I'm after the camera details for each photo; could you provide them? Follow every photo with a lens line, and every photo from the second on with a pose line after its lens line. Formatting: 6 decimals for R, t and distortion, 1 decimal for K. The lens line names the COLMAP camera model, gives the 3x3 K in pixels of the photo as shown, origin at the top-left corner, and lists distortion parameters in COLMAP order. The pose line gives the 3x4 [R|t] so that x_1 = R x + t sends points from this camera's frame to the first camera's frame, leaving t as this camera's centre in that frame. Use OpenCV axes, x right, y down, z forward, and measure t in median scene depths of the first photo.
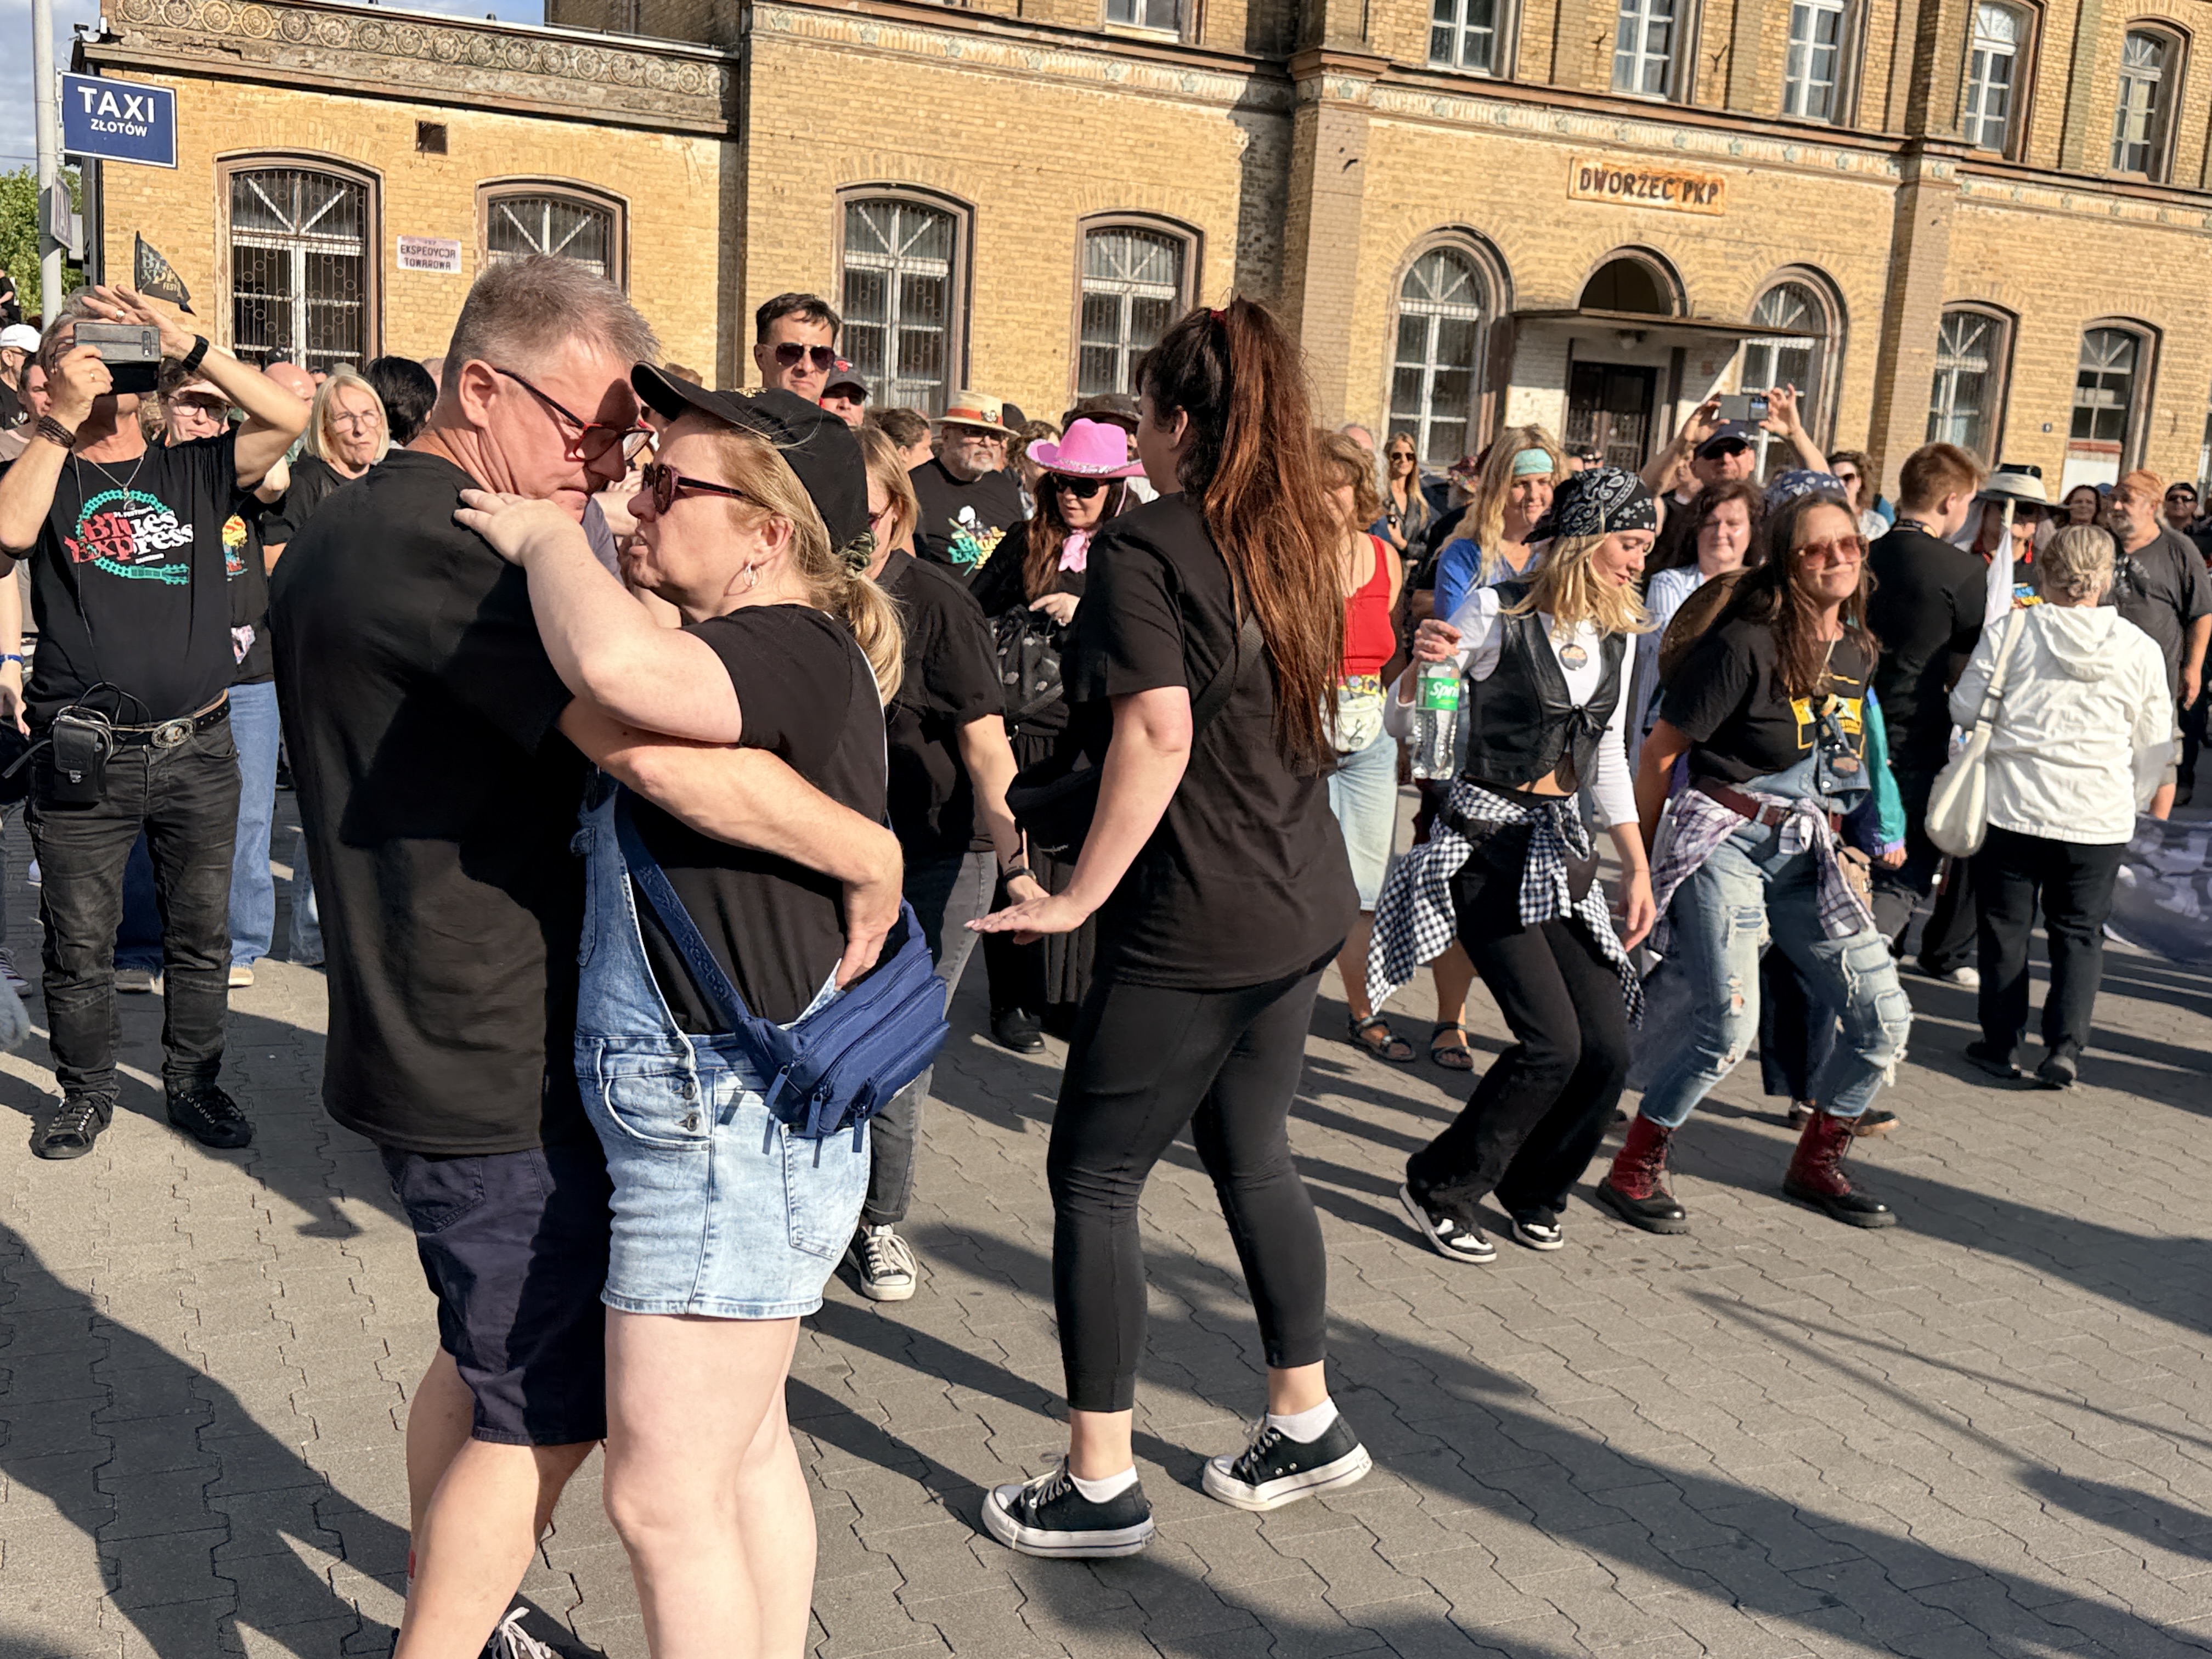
lens RADIAL K [[2165.1, 0, 1088.8], [0, 2165.1, 834.2], [0, 0, 1]] dist [0.020214, 0.000000]
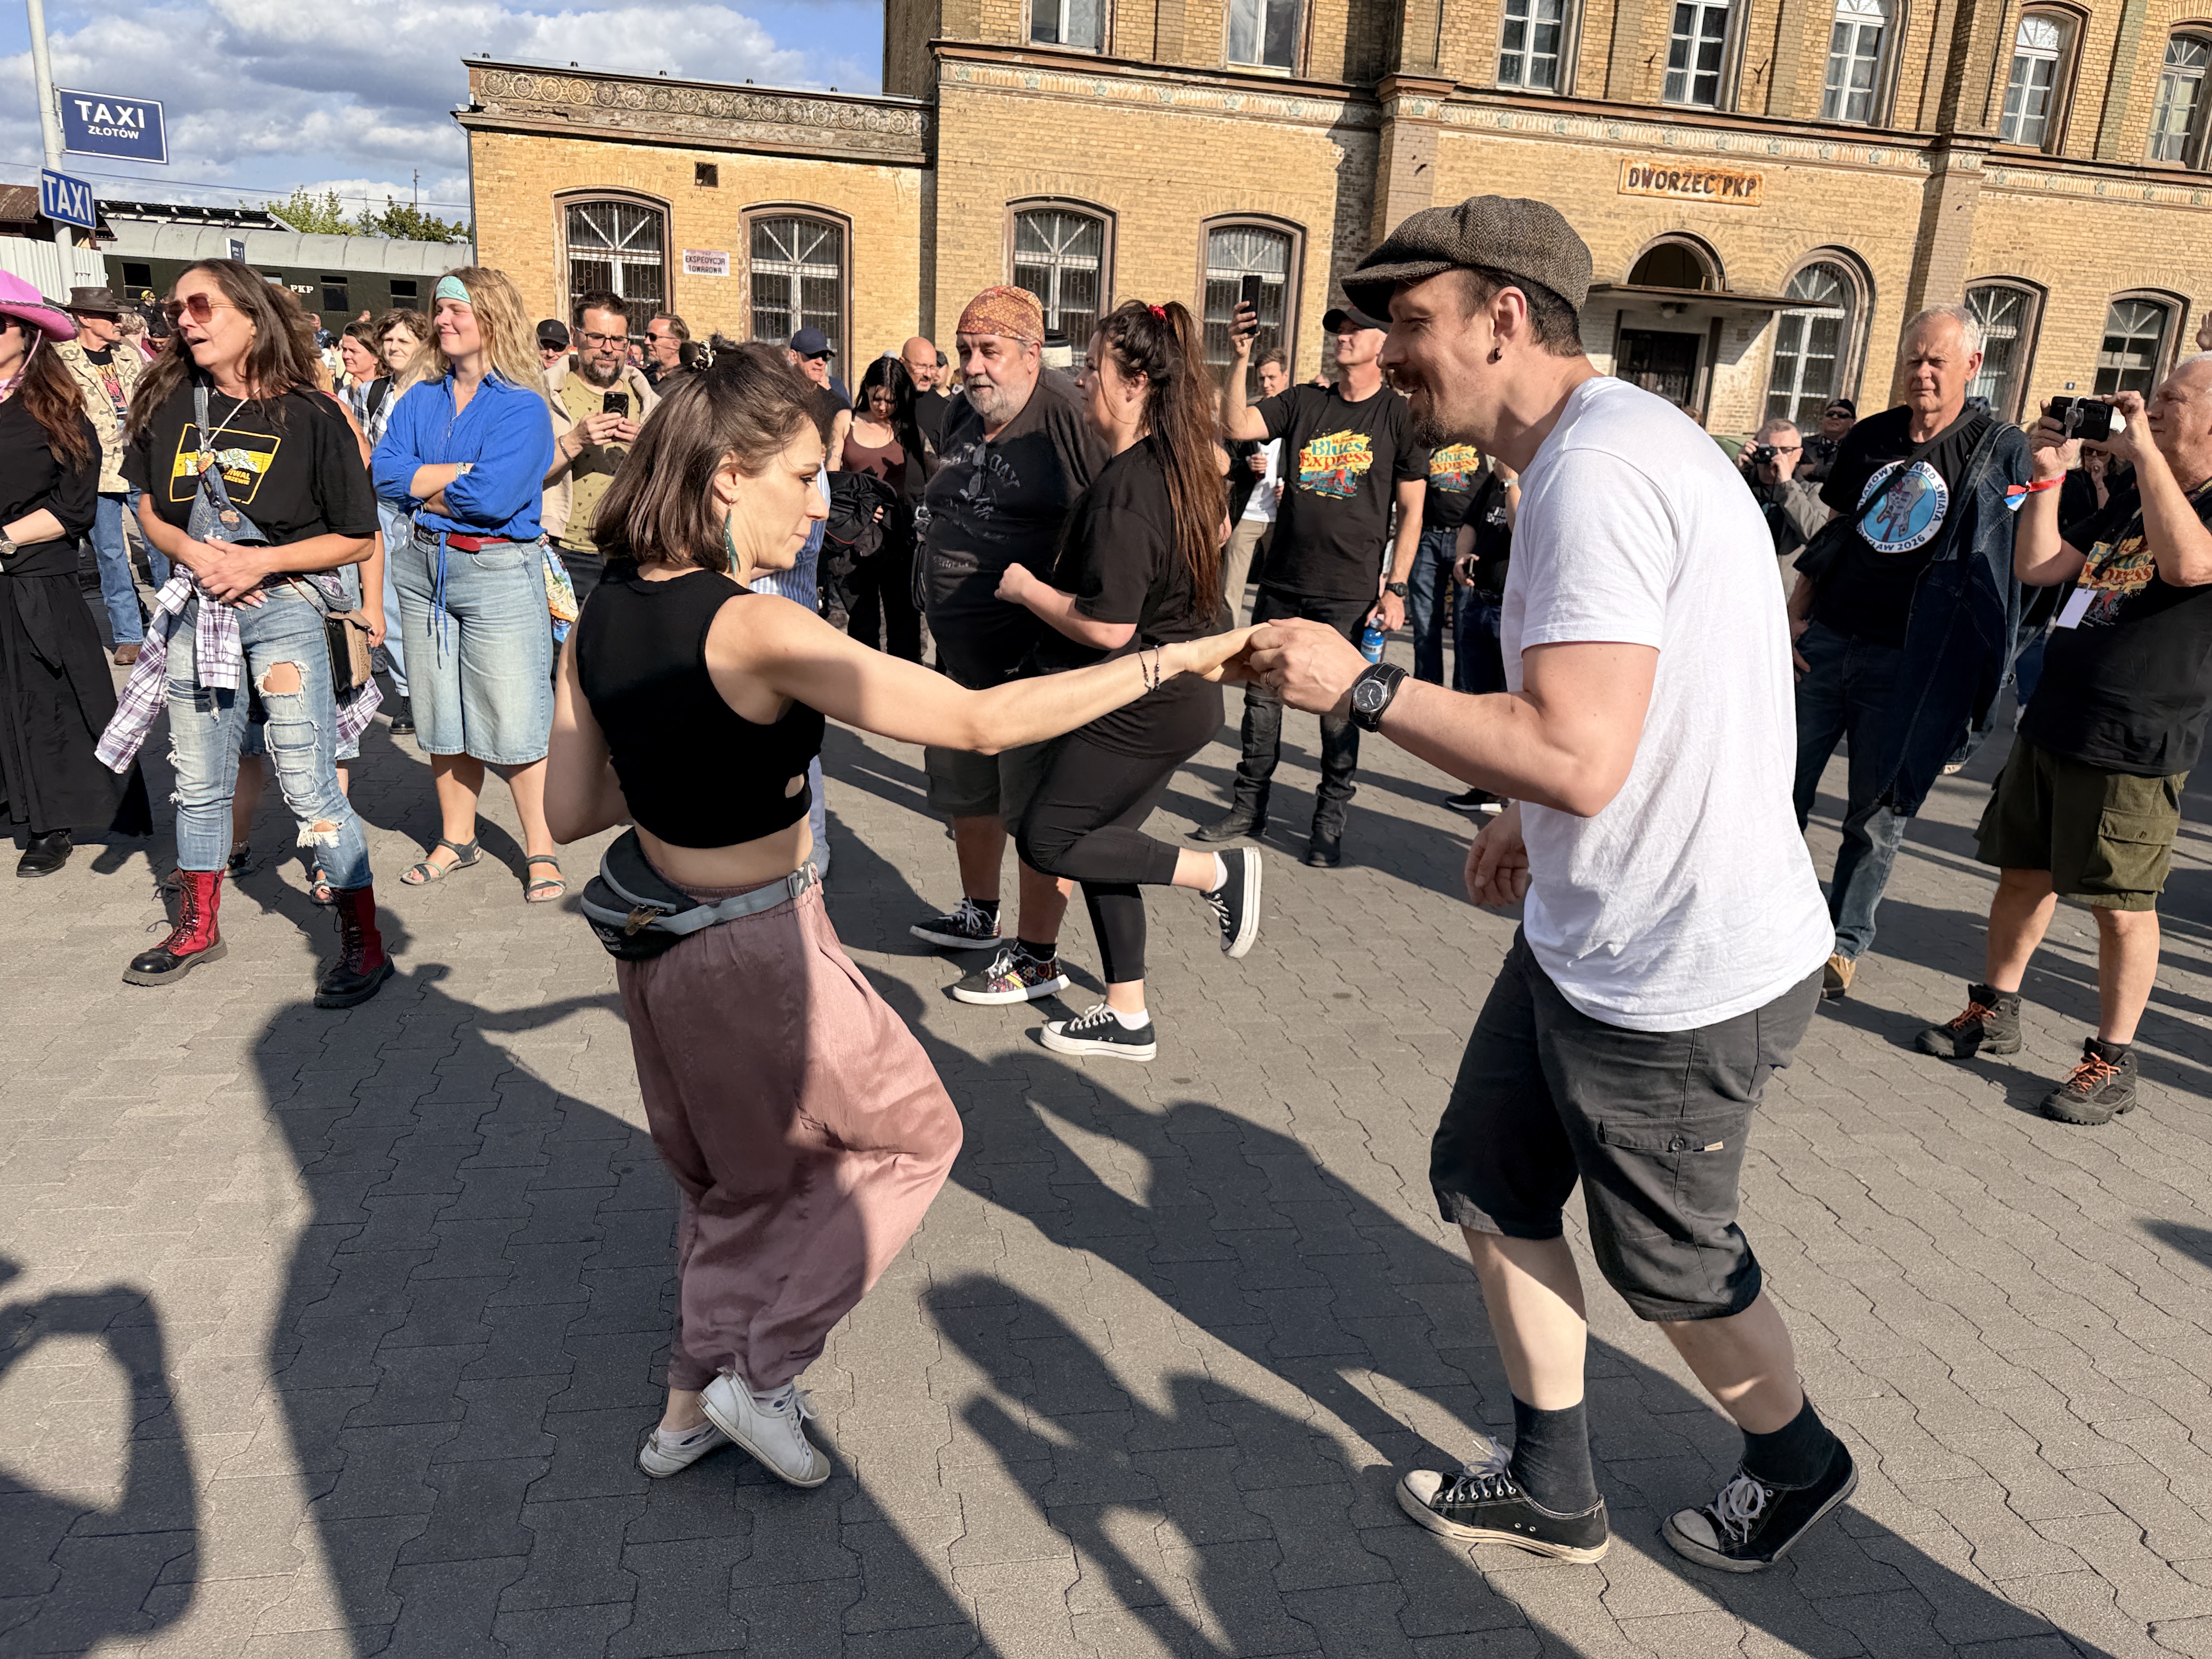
lens RADIAL K [[1540.2, 0, 1112.6], [0, 1540.2, 833.4], [0, 0, 1]] dist [-0.000005, -0.011685]
pose [[0.974973, 0.050613, -0.216487, 0.155402], [-0.033392, 0.996033, 0.082477, 0.004414], [0.219803, -0.073184, 0.972795, 0.070336]]
